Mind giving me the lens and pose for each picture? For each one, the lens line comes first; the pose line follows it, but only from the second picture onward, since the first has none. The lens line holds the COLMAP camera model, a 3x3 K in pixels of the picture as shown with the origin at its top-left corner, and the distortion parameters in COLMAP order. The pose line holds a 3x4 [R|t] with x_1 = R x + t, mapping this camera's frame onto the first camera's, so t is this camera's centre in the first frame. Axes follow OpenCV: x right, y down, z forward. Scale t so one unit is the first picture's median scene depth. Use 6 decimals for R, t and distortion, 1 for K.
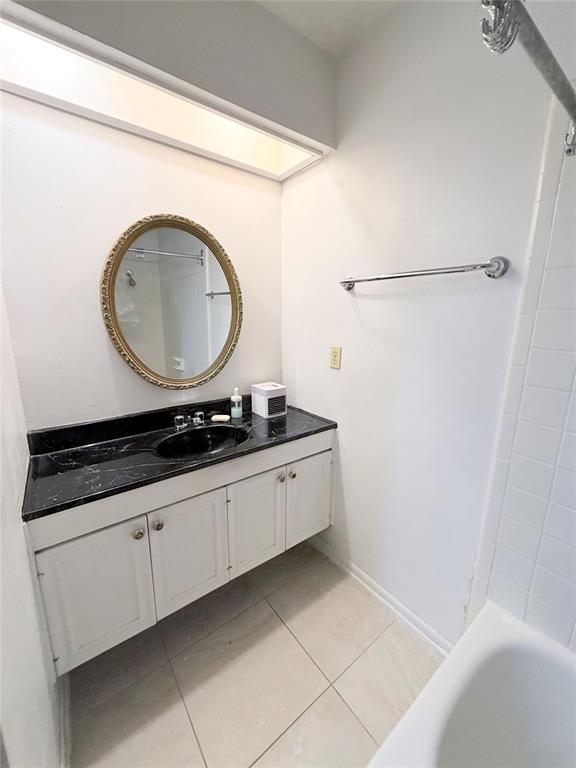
lens RADIAL K [[306.9, 0, 289.2], [0, 306.9, 382.4], [0, 0, 1]] dist [-0.000922, -0.000215]
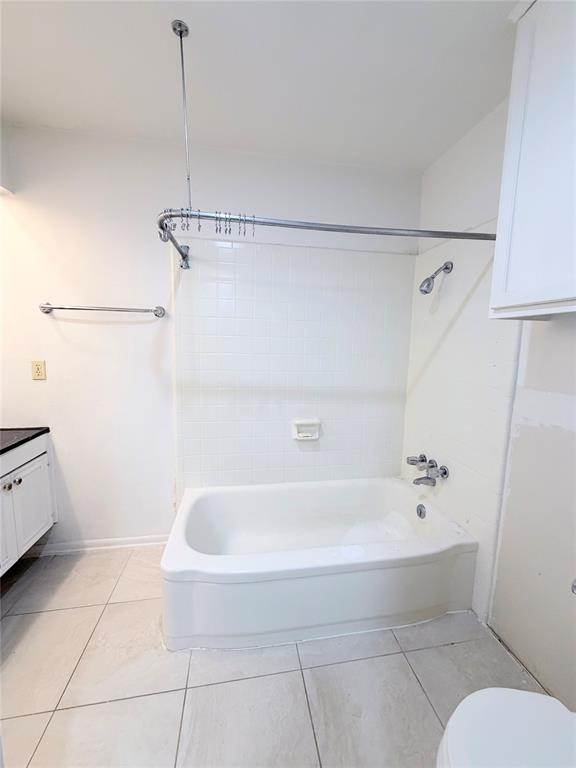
lens RADIAL K [[306.9, 0, 288.4], [0, 306.9, 384.3], [0, 0, 1]] dist [-0.000922, -0.000215]
pose [[0.469135, -0.118251, 0.875174, -0.427965], [0.163787, 0.985453, 0.045354, 0.073678], [-0.867806, 0.122065, 0.481678, -0.360108]]
